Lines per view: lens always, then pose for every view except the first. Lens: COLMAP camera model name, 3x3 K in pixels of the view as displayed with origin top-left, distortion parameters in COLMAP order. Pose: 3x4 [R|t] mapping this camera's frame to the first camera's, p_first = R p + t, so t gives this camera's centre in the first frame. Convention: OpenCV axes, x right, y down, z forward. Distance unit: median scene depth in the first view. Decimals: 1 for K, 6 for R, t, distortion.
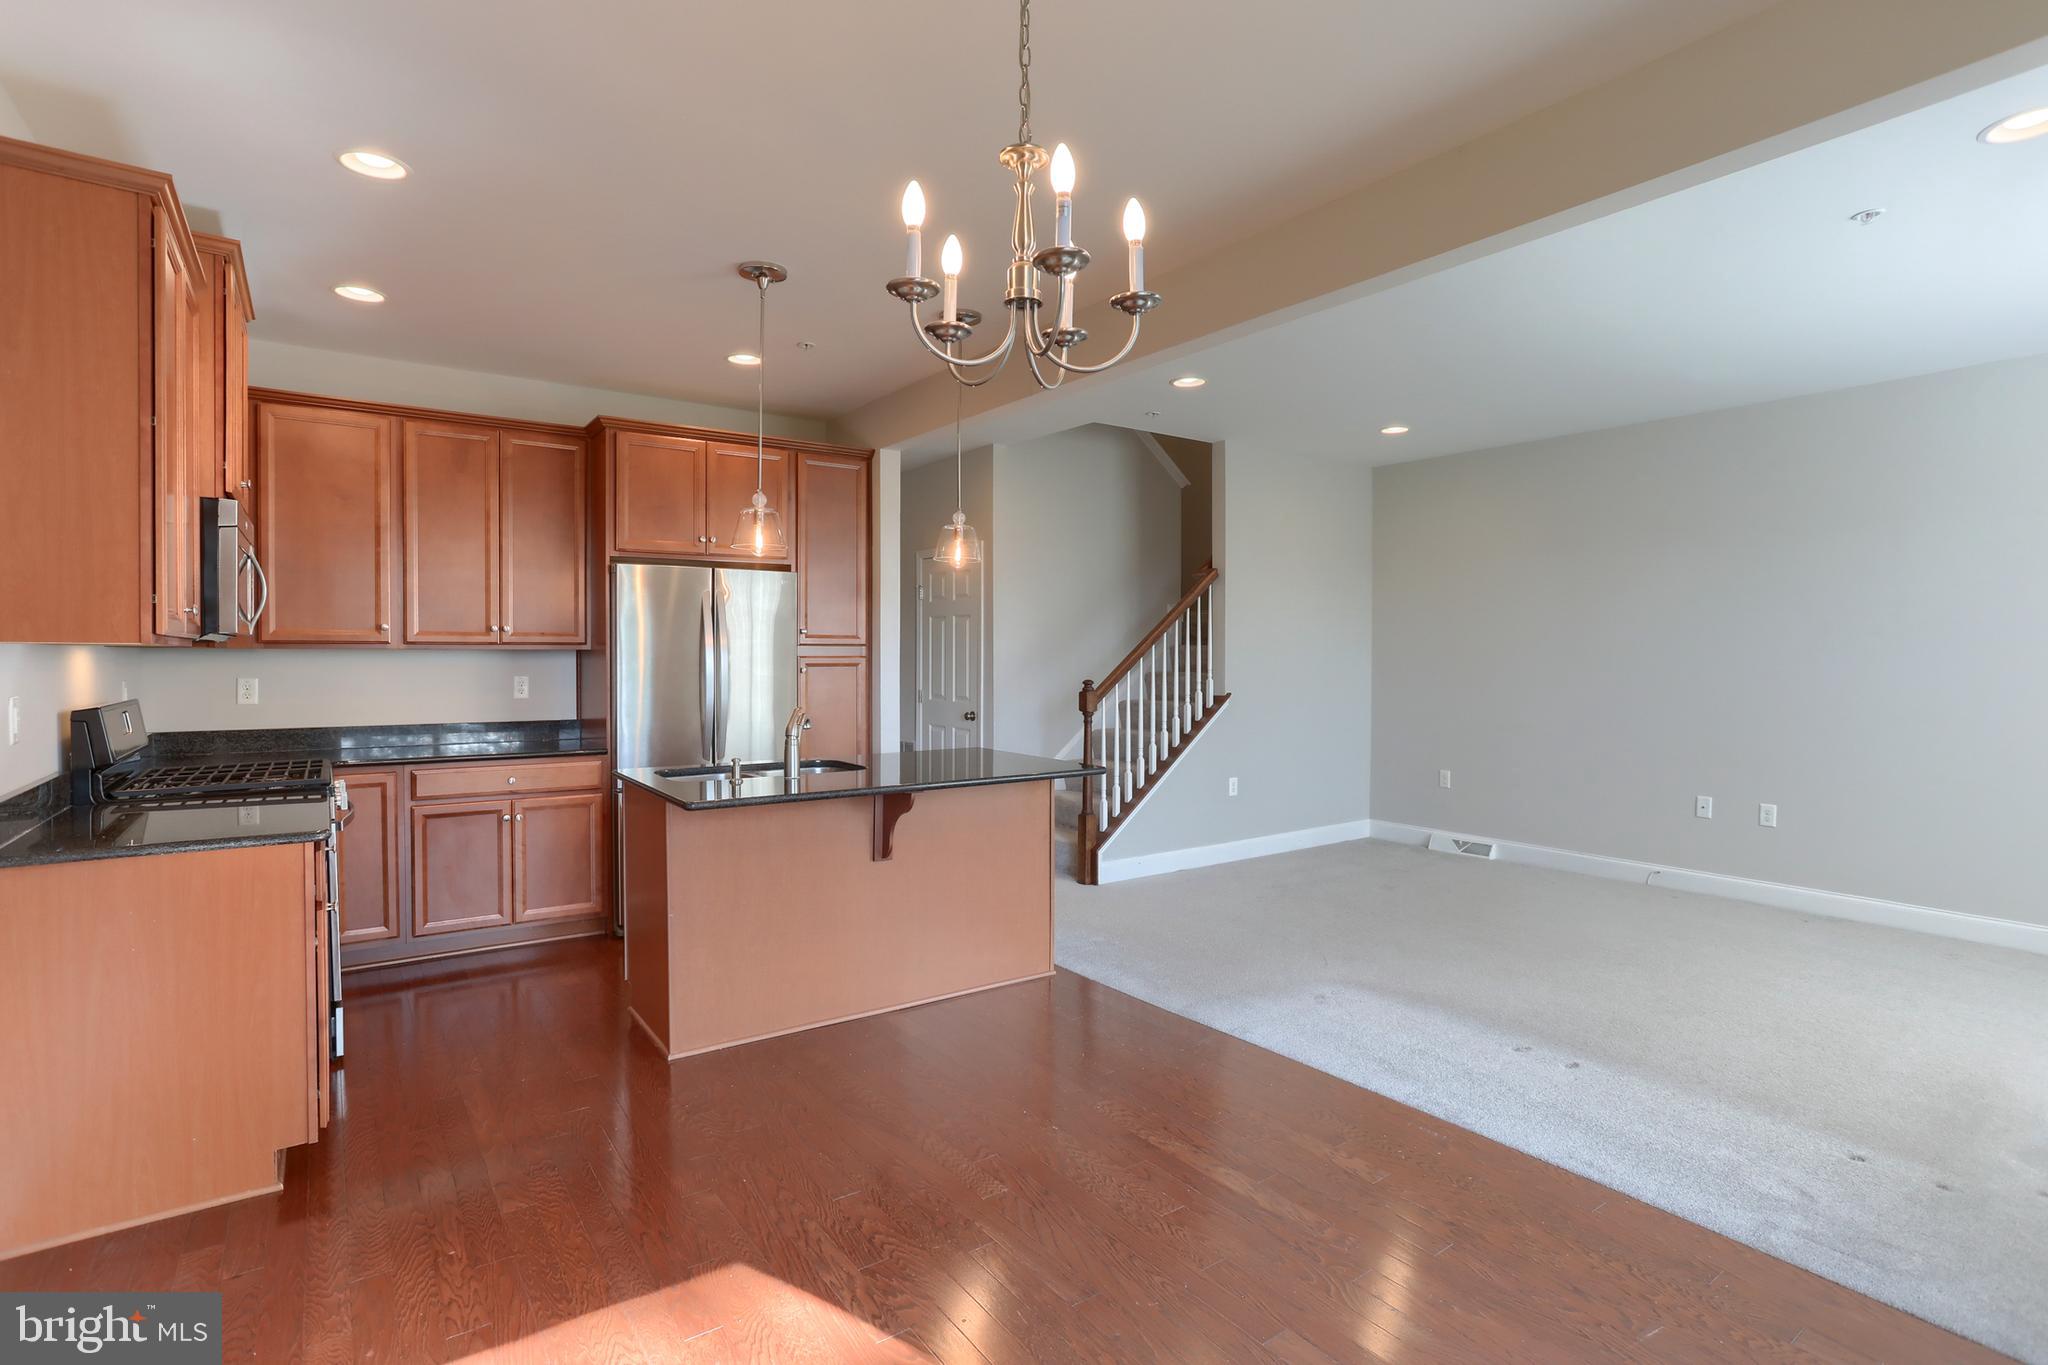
lens RADIAL K [[1007.3, 0, 1024.4], [0, 1007.3, 678.8], [0, 0, 1]] dist [-0.059885, 0.037432]
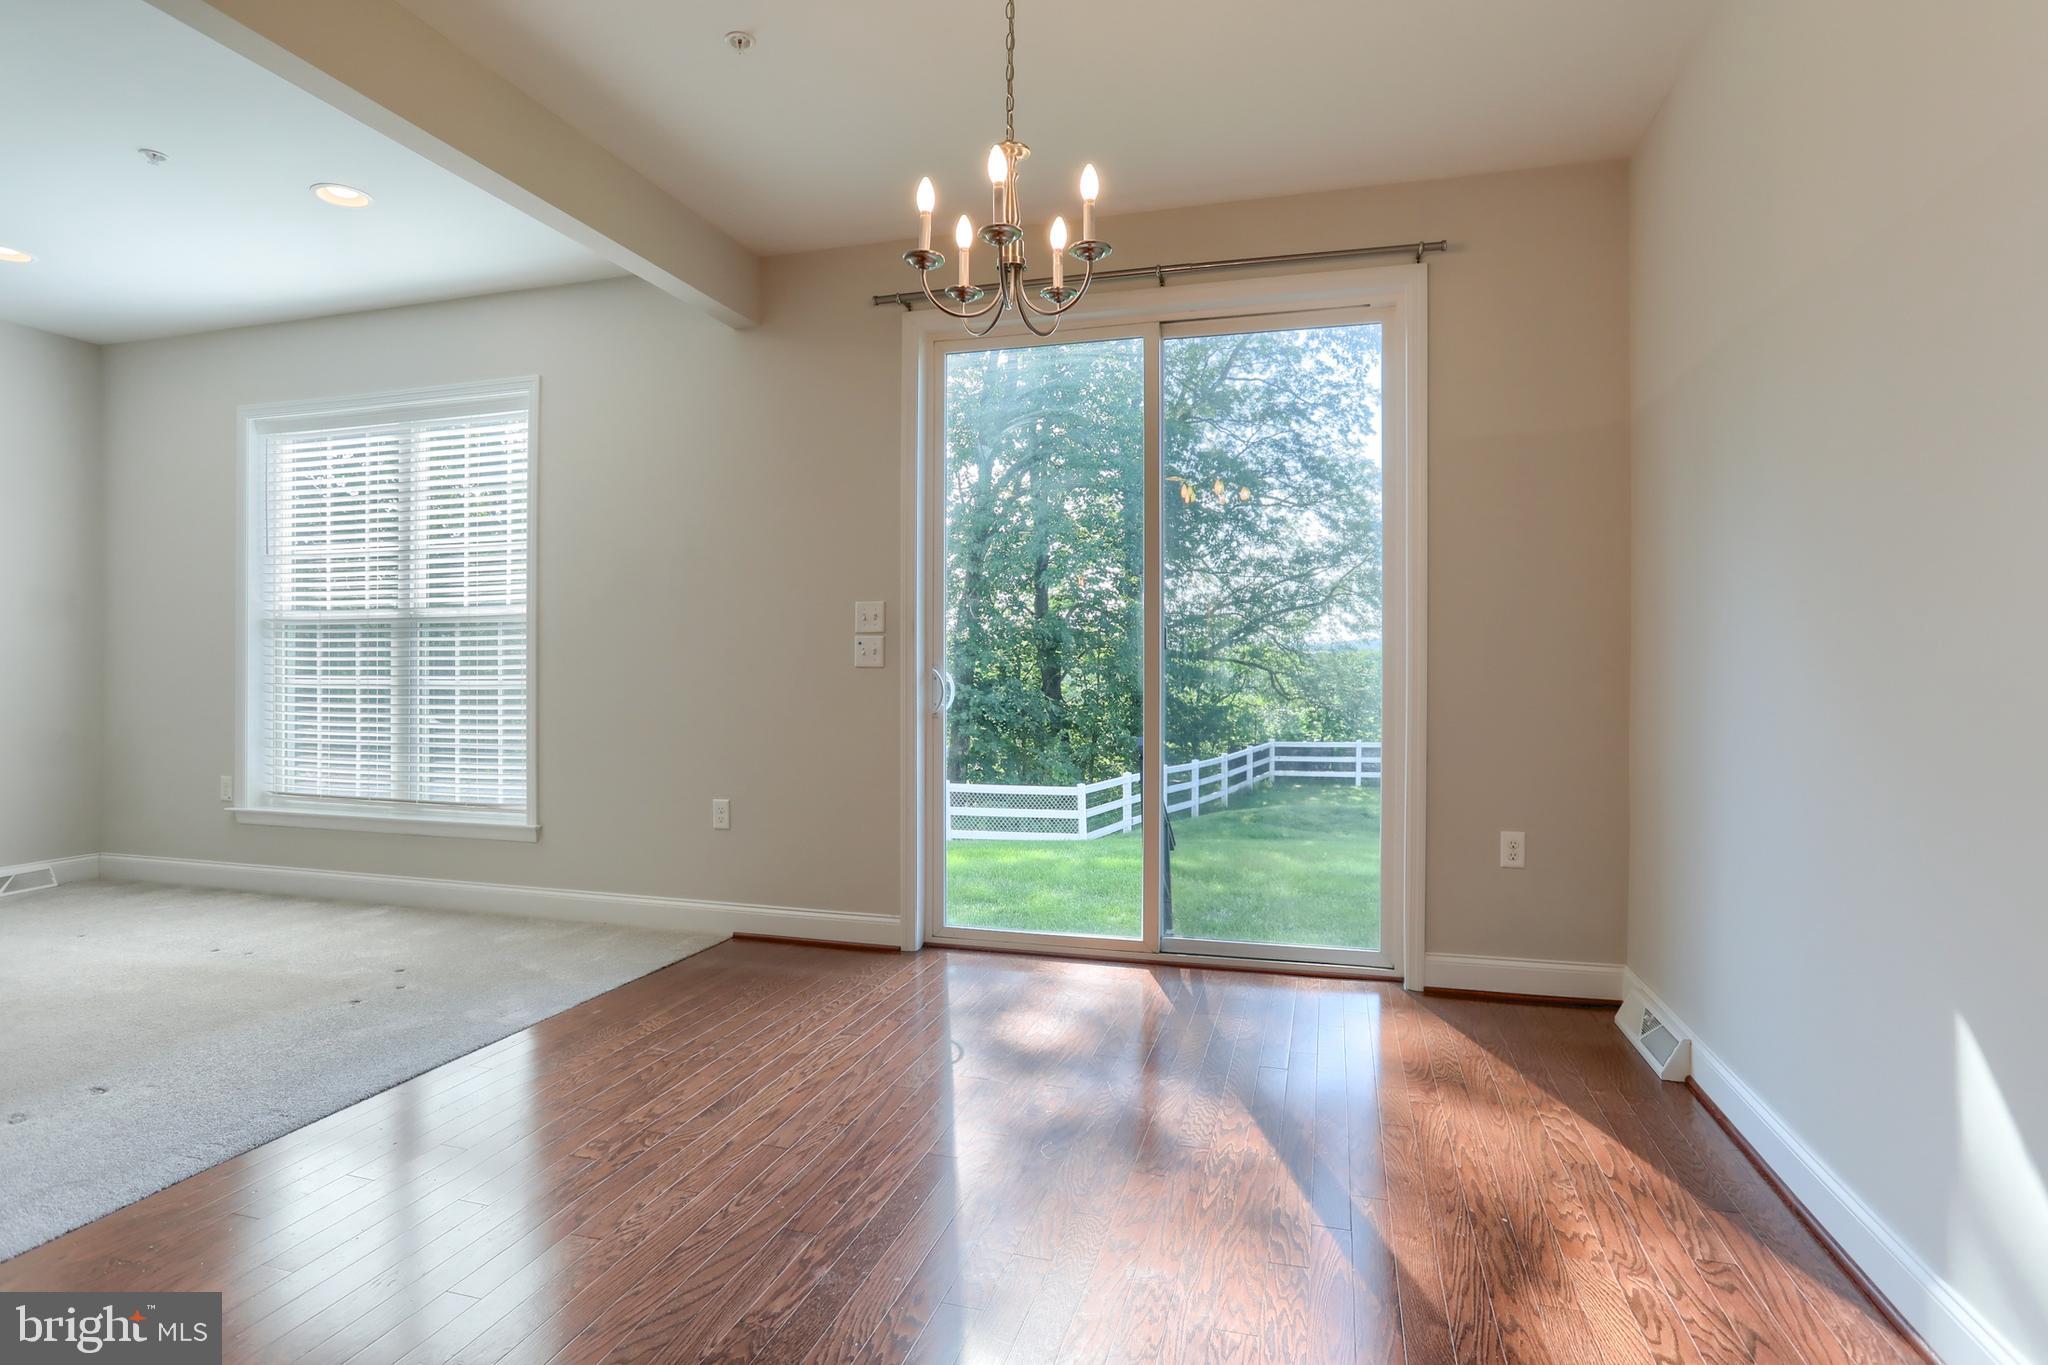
lens RADIAL K [[1047.0, 0, 1017.0], [0, 1047.0, 665.5], [0, 0, 1]] dist [-0.063970, 0.038137]
pose [[-0.618636, -0.004626, 0.785664, -0.353715], [0.013794, 0.999765, 0.016749, 0.034846], [-0.785557, 0.021199, -0.618427, 0.620183]]
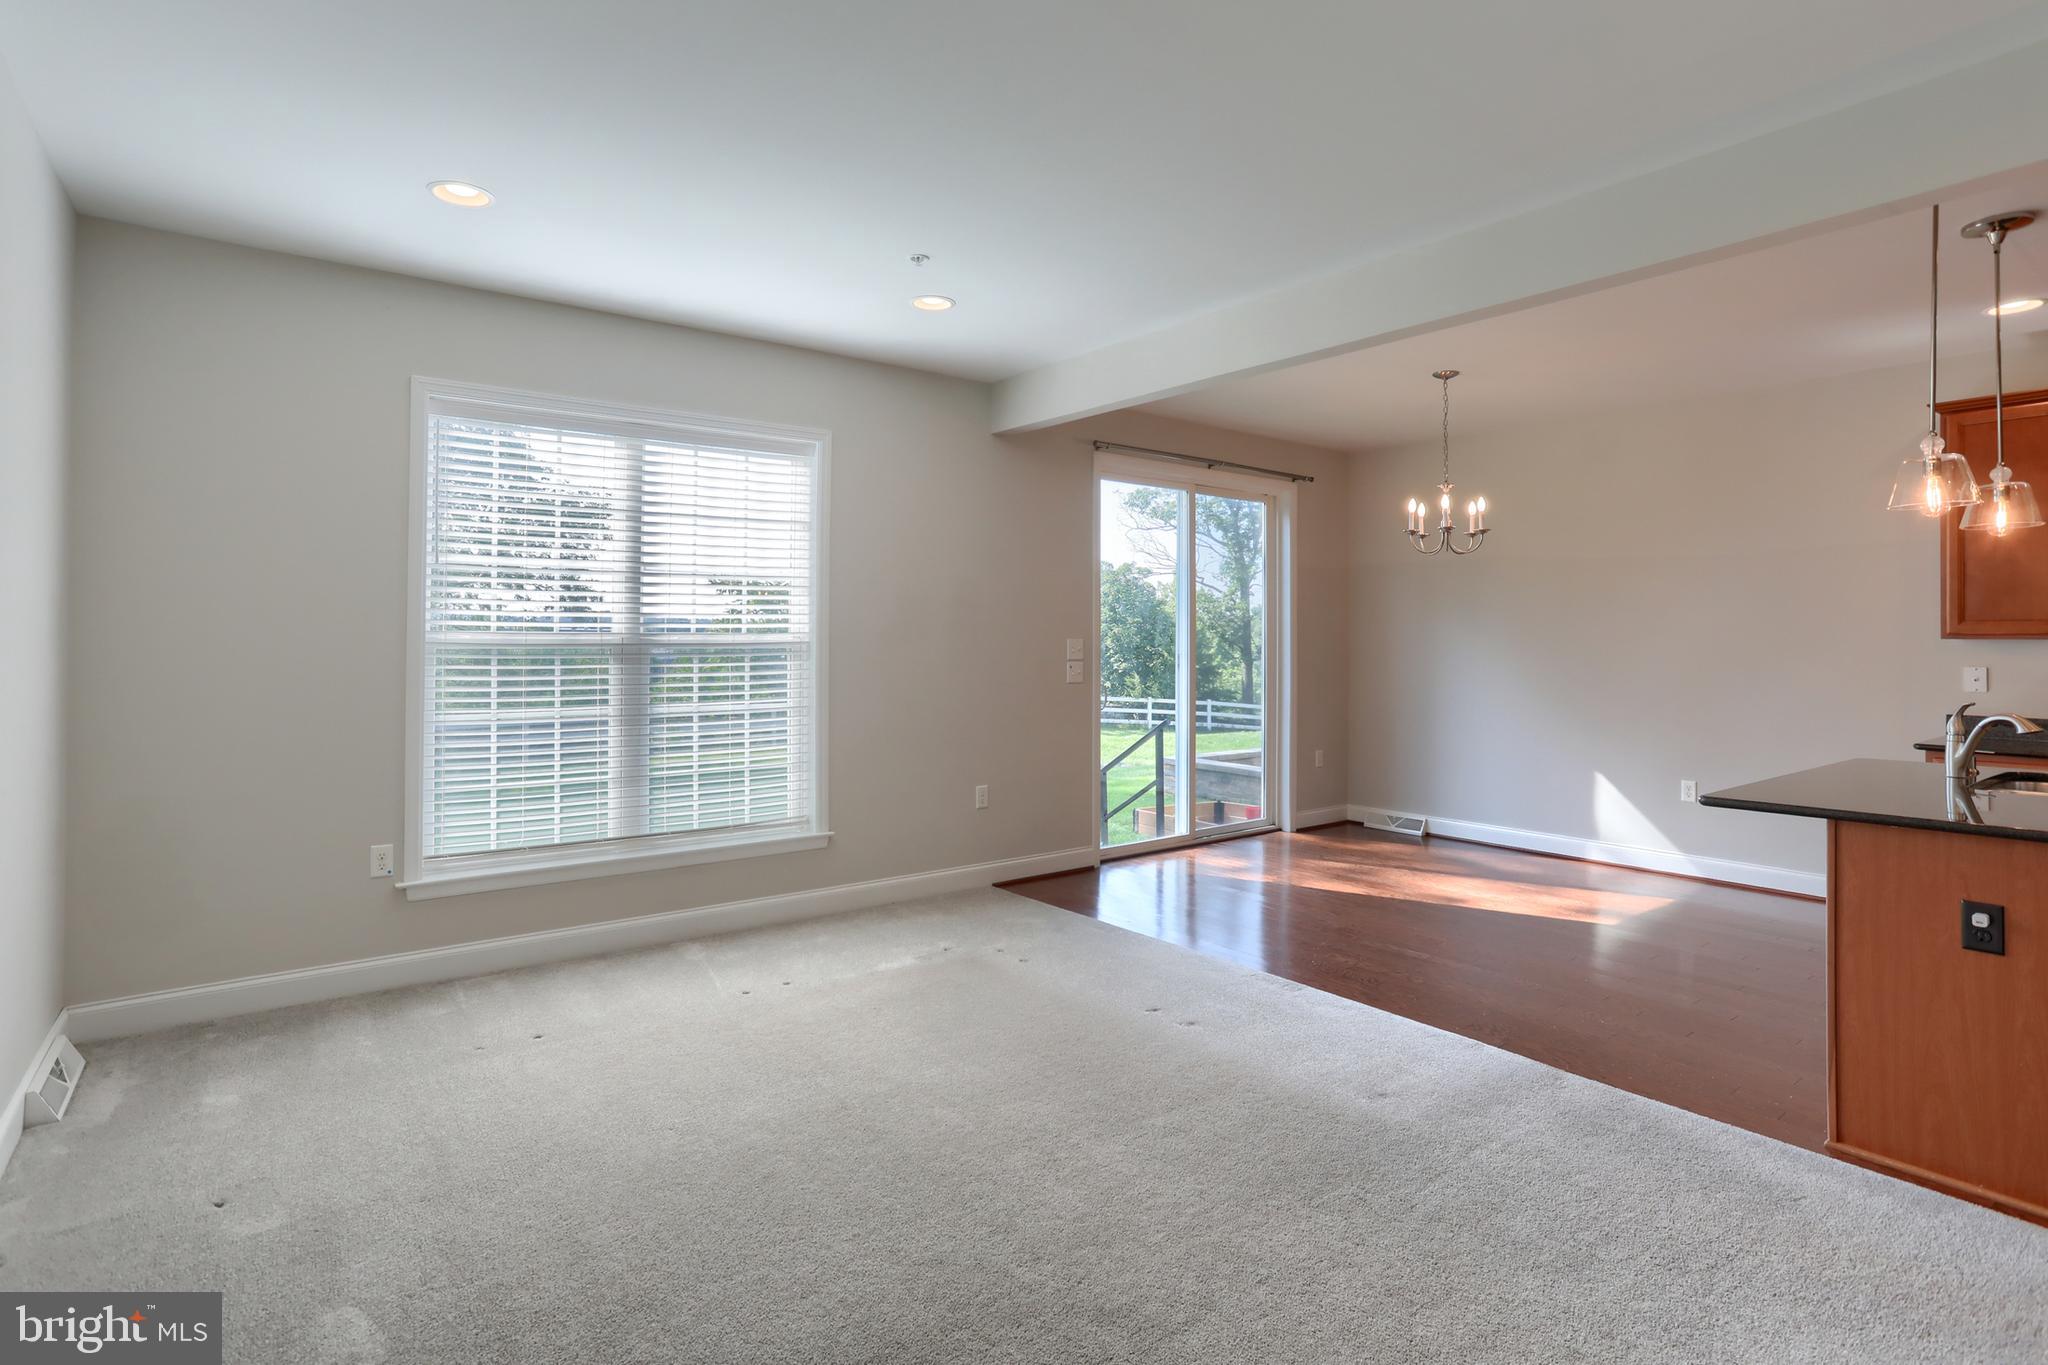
lens RADIAL K [[1016.0, 0, 1021.3], [0, 1016.0, 628.5], [0, 0, 1]] dist [-0.054721, 0.027949]
pose [[-0.999537, -0.007796, -0.029398, 0.495100], [-0.008116, 0.999909, 0.010796, -0.031249], [0.029311, 0.011030, -0.999509, 1.427155]]
